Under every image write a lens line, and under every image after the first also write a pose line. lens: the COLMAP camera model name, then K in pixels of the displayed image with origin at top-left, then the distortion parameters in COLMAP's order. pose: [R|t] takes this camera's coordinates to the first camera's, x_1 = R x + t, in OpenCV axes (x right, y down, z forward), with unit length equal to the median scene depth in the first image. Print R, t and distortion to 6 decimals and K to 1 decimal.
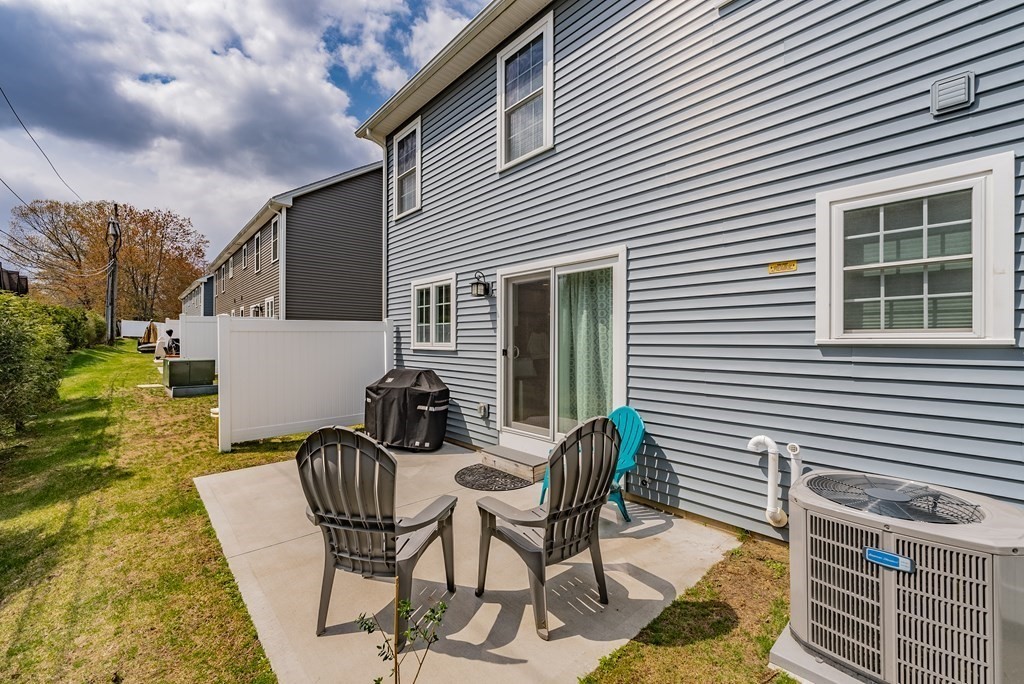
lens RADIAL K [[421.9, 0, 516.8], [0, 421.9, 327.0], [0, 0, 1]] dist [-0.001155, -0.000332]
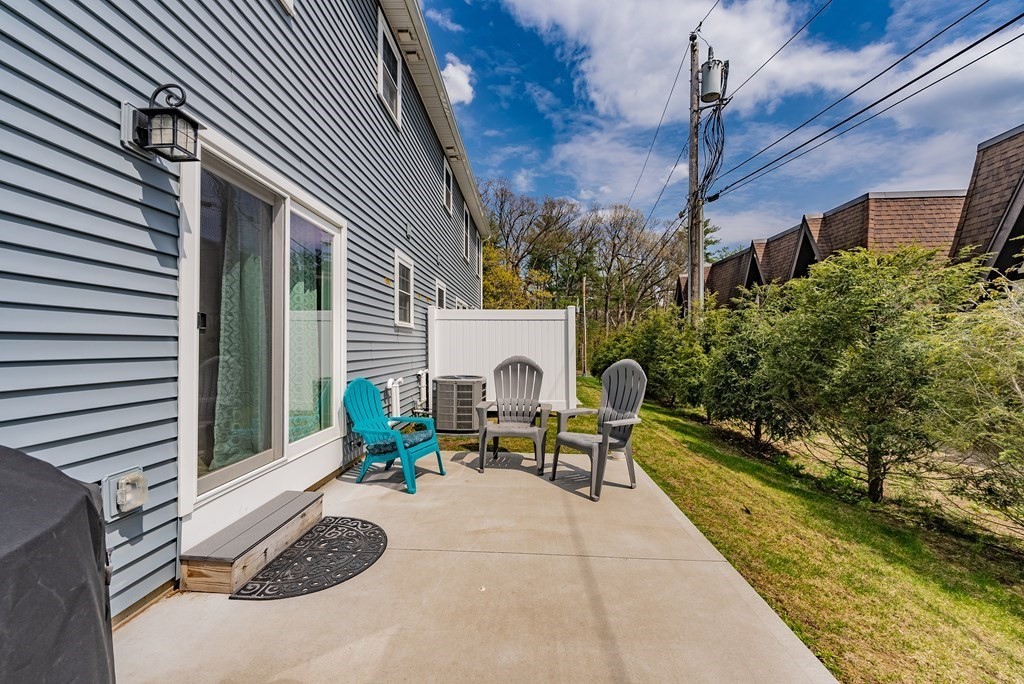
lens RADIAL K [[414.0, 0, 504.7], [0, 414.0, 334.4], [0, 0, 1]] dist [-0.001727, -0.000195]
pose [[-0.703119, 0.014315, 0.710928, -0.600066], [-0.028357, 0.998438, -0.048150, 0.094540], [-0.710507, -0.054015, -0.701614, 1.190406]]
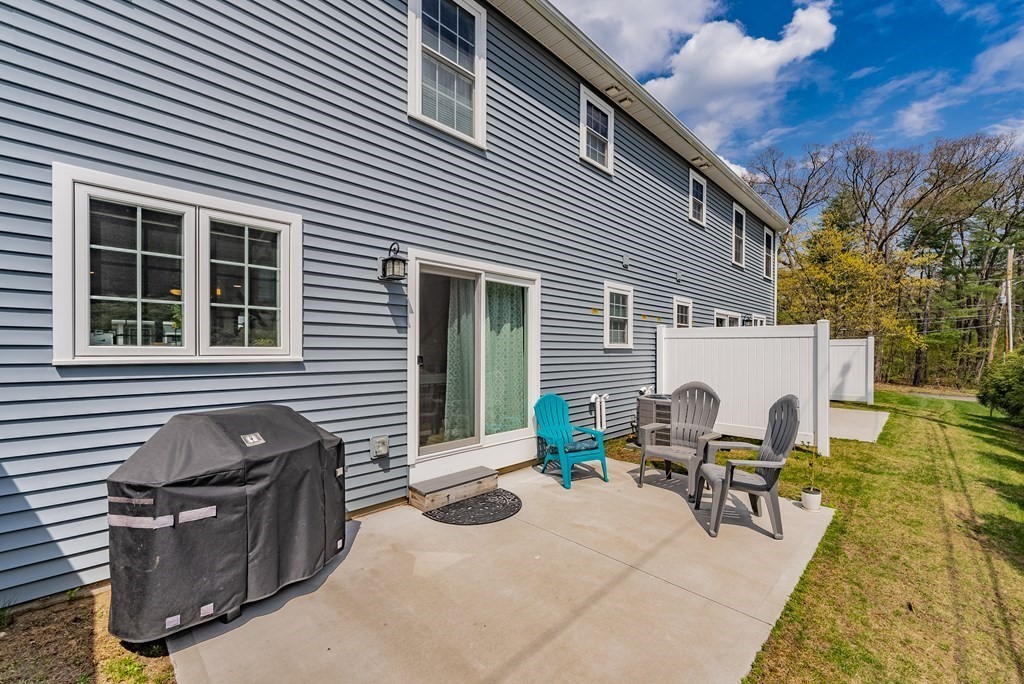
lens RADIAL K [[415.9, 0, 514.2], [0, 415.9, 341.9], [0, 0, 1]] dist [-0.001750, -0.000202]
pose [[-0.057285, 0.012310, 0.998282, -0.884968], [-0.039896, 0.999097, -0.014609, 0.034821], [-0.997560, -0.040664, -0.056743, 0.967806]]
